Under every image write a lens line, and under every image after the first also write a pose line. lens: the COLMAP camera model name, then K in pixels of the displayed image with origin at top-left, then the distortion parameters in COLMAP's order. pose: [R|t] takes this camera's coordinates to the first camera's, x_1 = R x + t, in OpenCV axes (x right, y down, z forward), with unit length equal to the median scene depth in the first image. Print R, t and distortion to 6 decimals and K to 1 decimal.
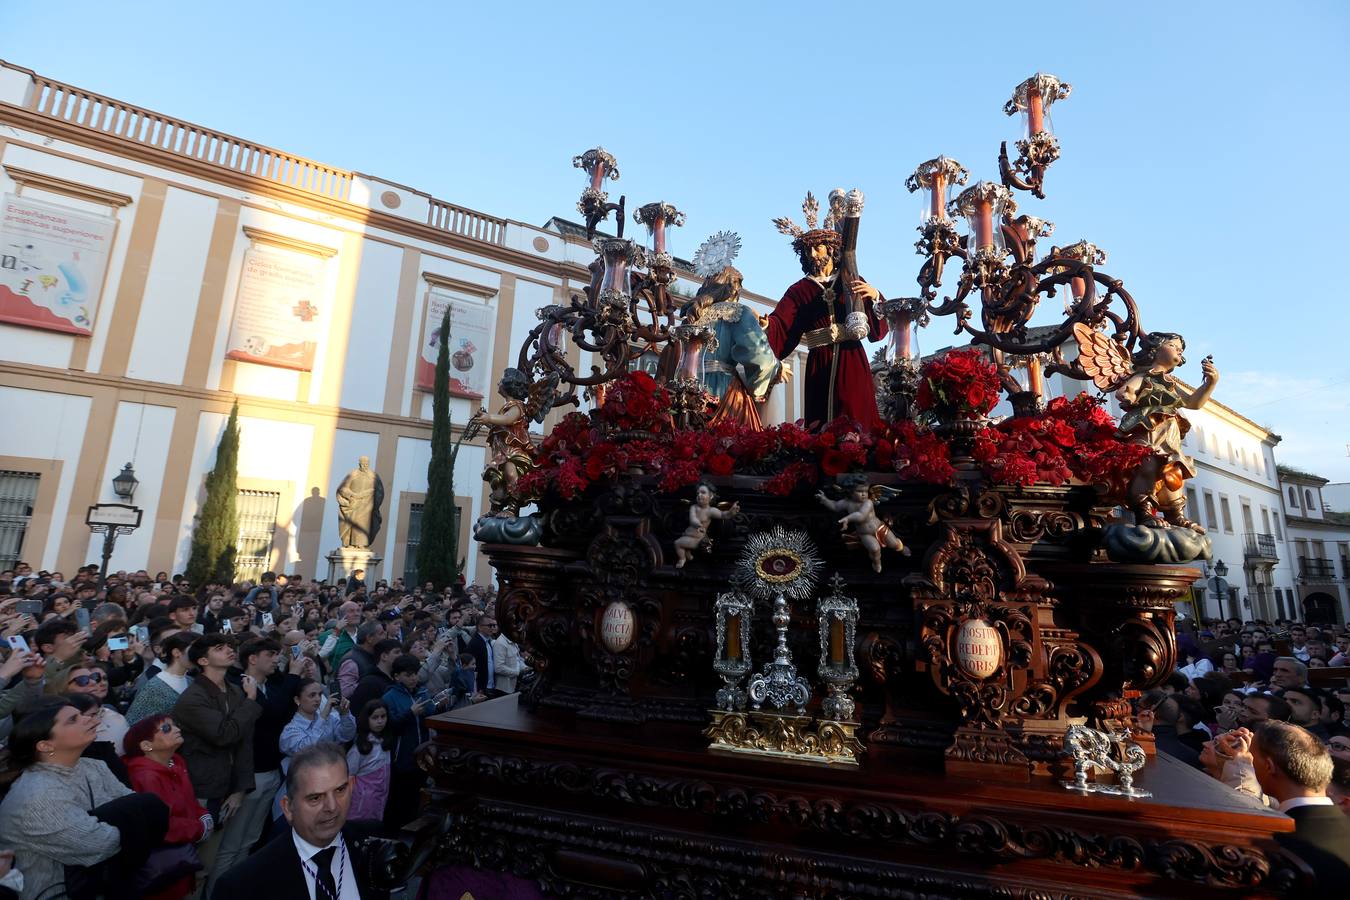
lens RADIAL K [[617.0, 0, 676.4], [0, 617.0, 444.0], [0, 0, 1]] dist [-0.062004, 0.030941]
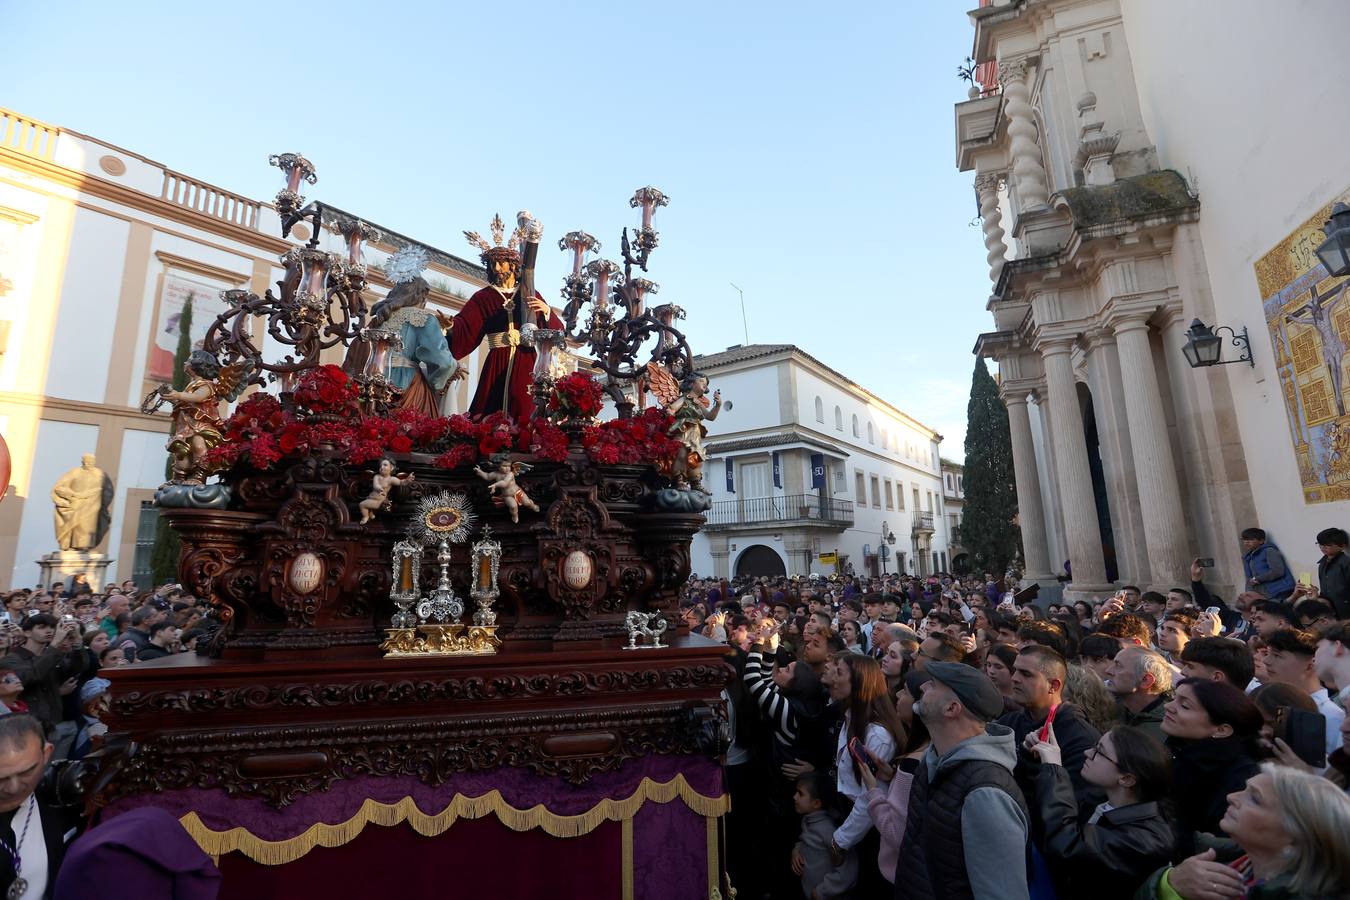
lens RADIAL K [[617.0, 0, 676.4], [0, 617.0, 444.0], [0, 0, 1]] dist [-0.062004, 0.030941]
pose [[0.882847, 0.035199, 0.468339, -0.017269], [-0.044453, 0.998973, 0.008717, -0.003825], [-0.467551, -0.028515, 0.883506, -0.405366]]
